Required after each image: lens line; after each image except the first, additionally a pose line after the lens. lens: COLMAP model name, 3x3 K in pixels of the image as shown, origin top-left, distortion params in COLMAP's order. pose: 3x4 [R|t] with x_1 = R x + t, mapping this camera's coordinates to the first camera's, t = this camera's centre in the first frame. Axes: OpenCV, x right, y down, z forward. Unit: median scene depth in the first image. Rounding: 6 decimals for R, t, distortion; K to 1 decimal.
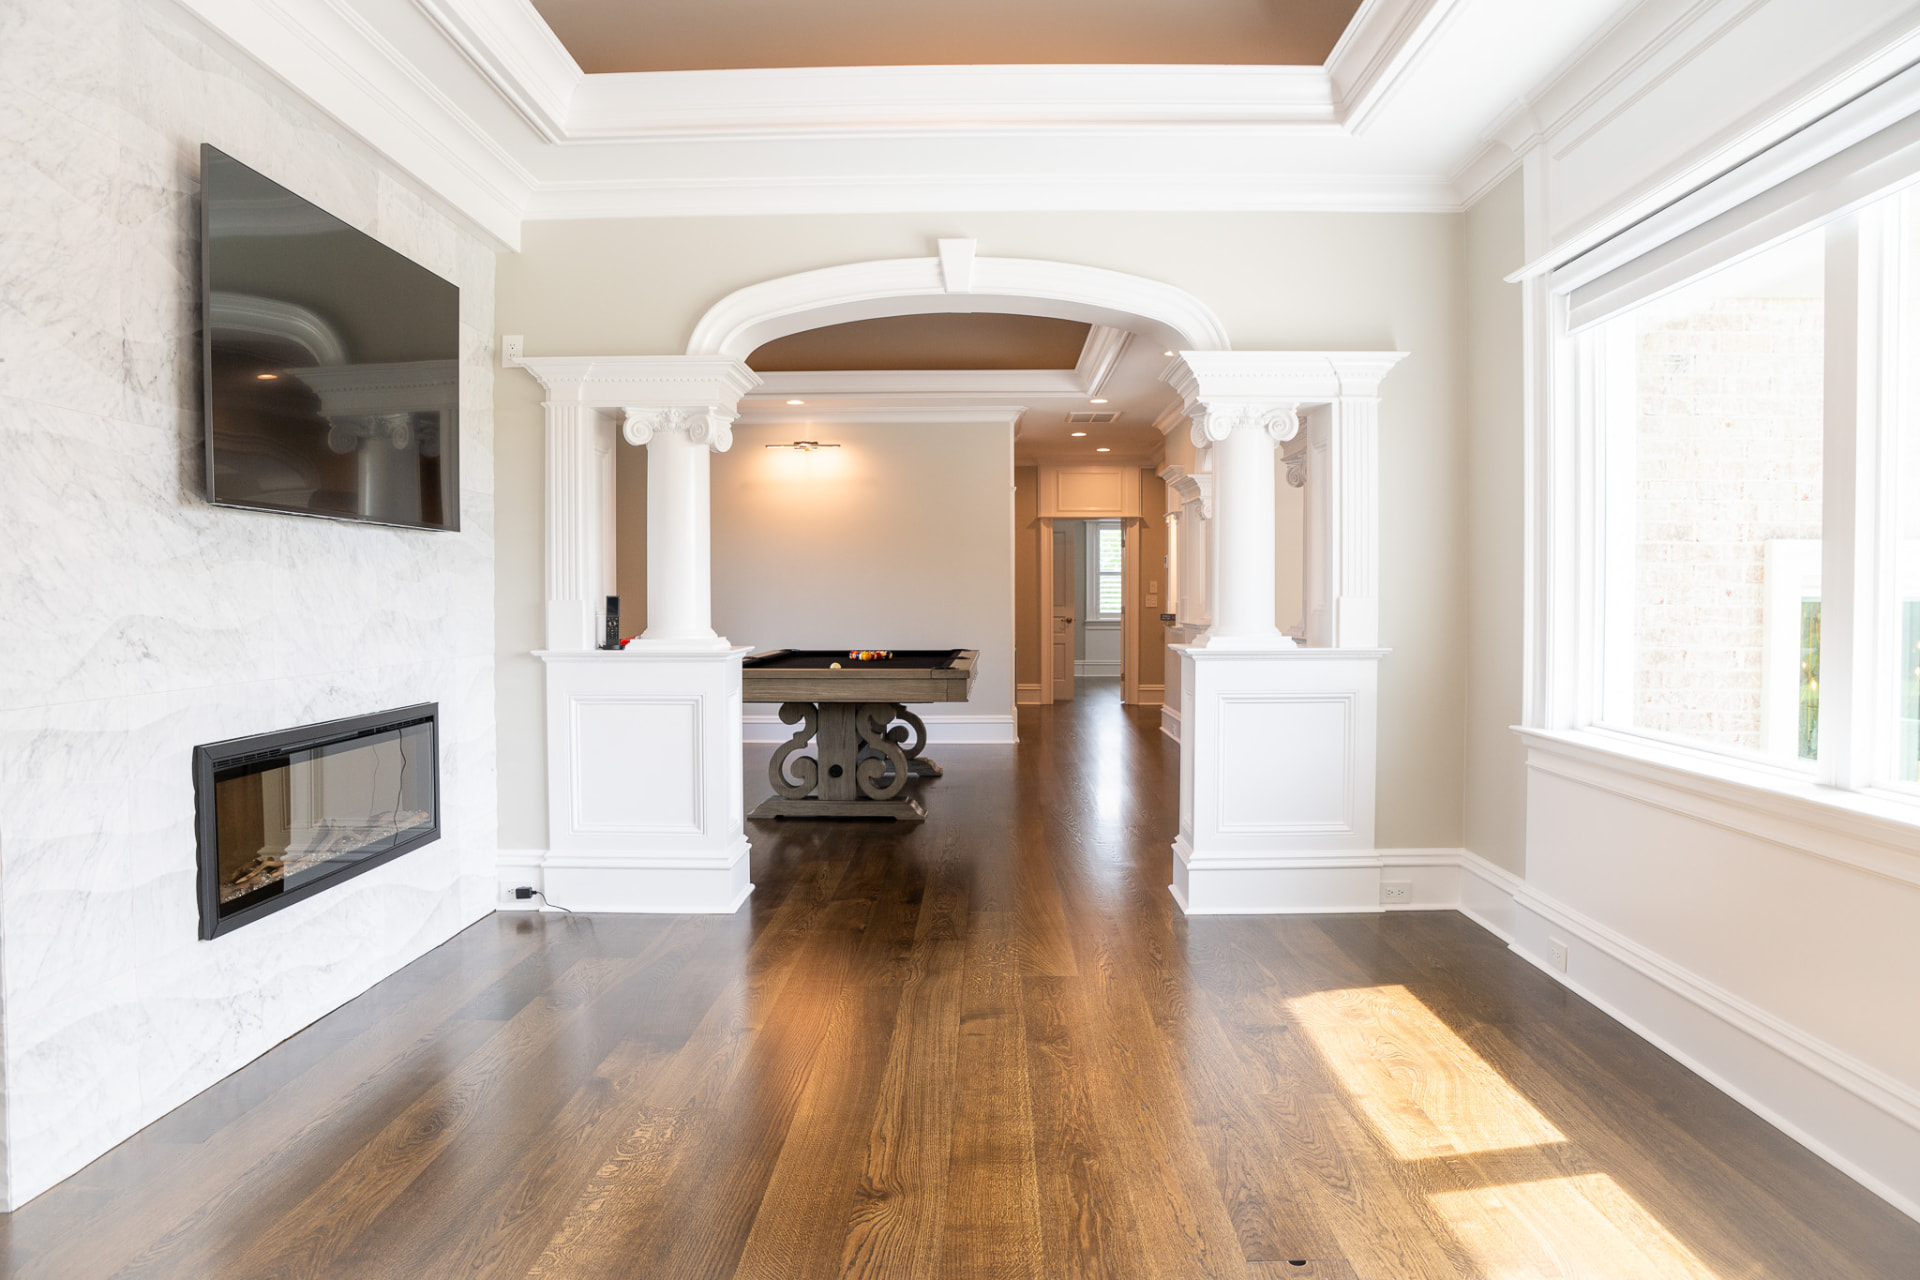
lens RADIAL K [[1295.9, 0, 962.2], [0, 1295.9, 643.2], [0, 0, 1]] dist [-0.081093, 0.034952]
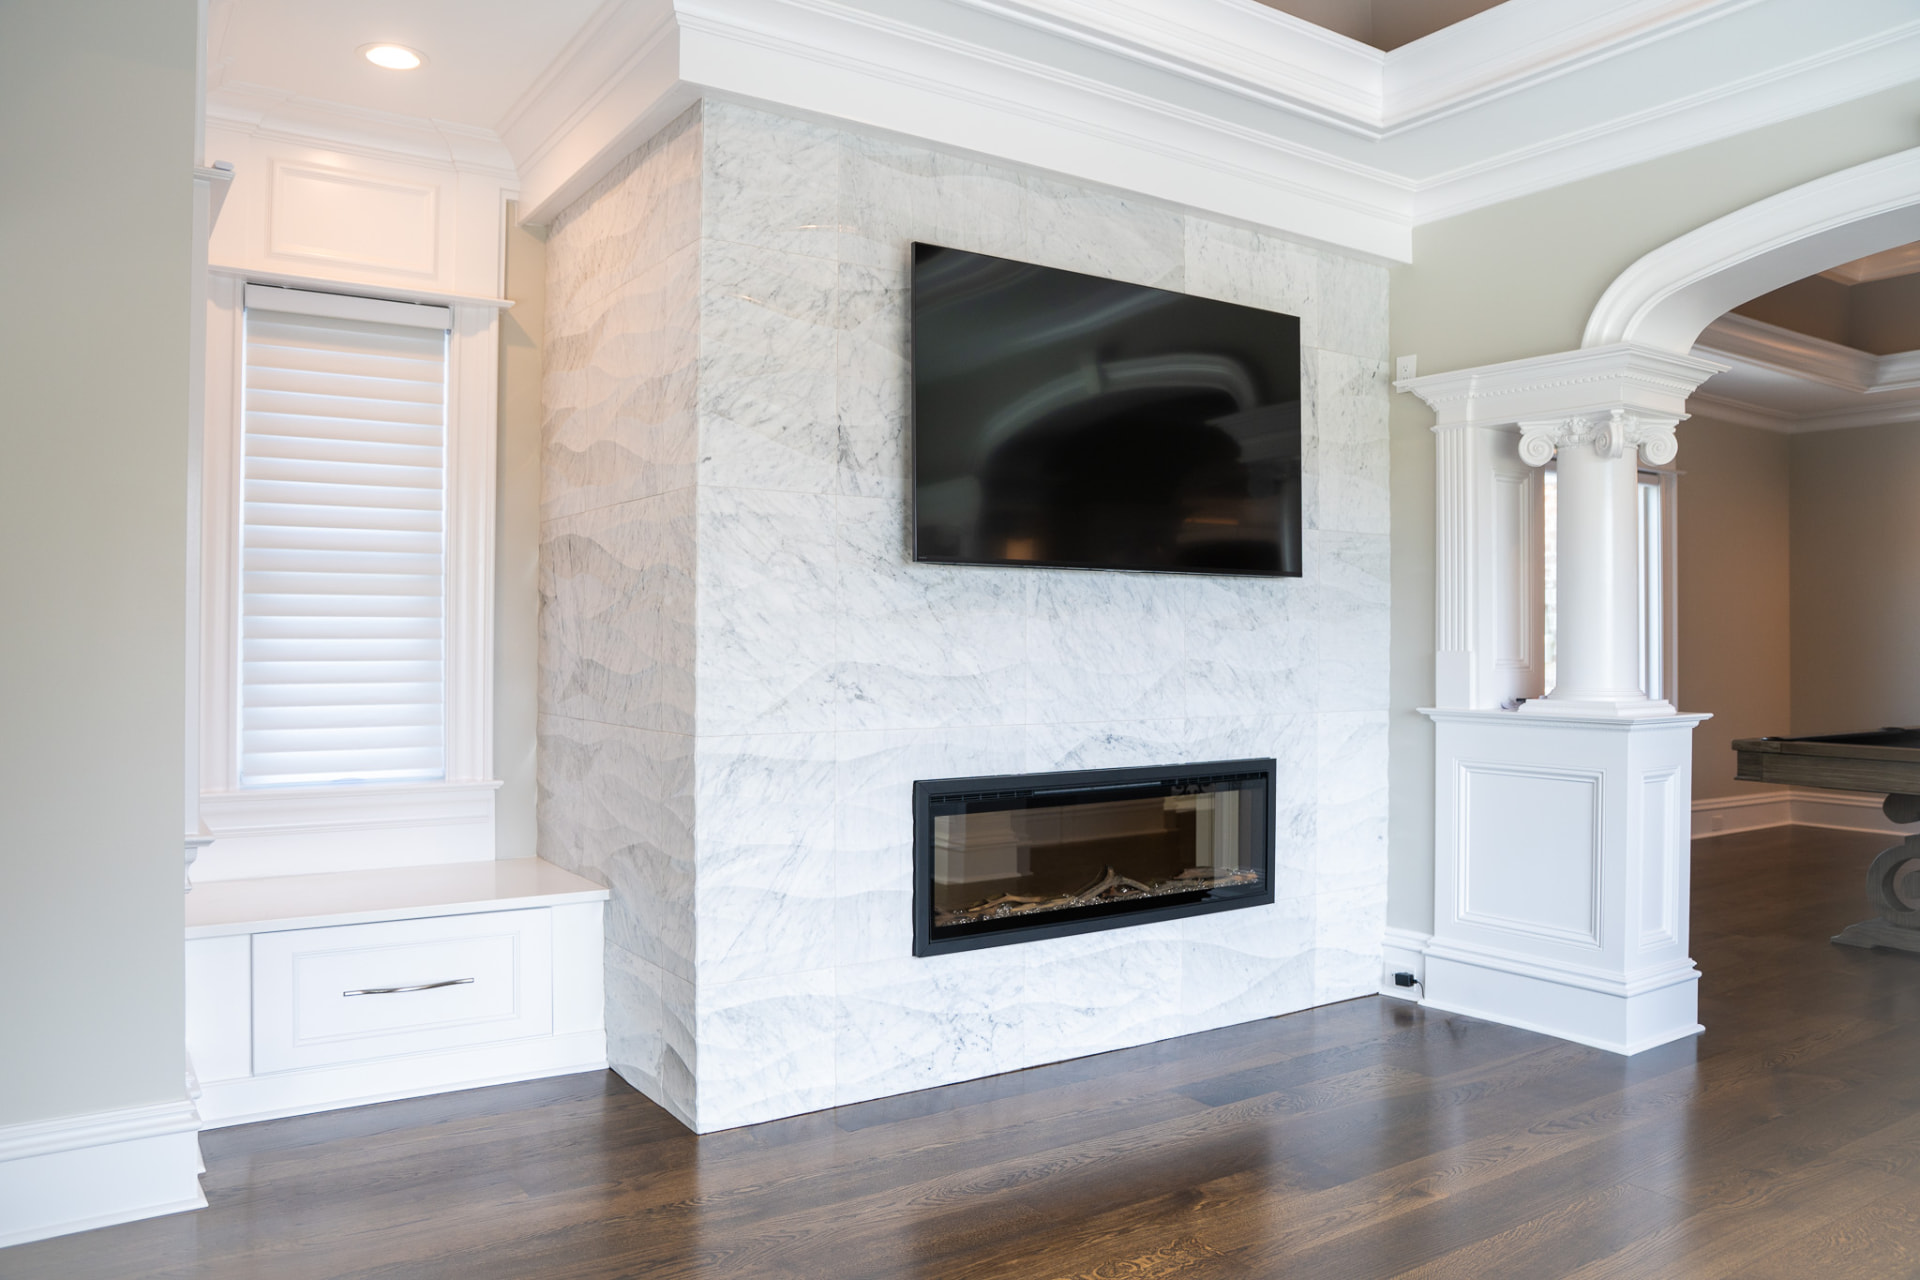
lens RADIAL K [[1377.8, 0, 958.8], [0, 1377.8, 635.7], [0, 0, 1]] dist [-0.109729, 0.033025]
pose [[0.580769, 0.003613, -0.814060, 0.361023], [-0.034449, 0.999203, -0.020142, -0.020517], [0.813339, 0.039741, 0.580431, 0.292422]]
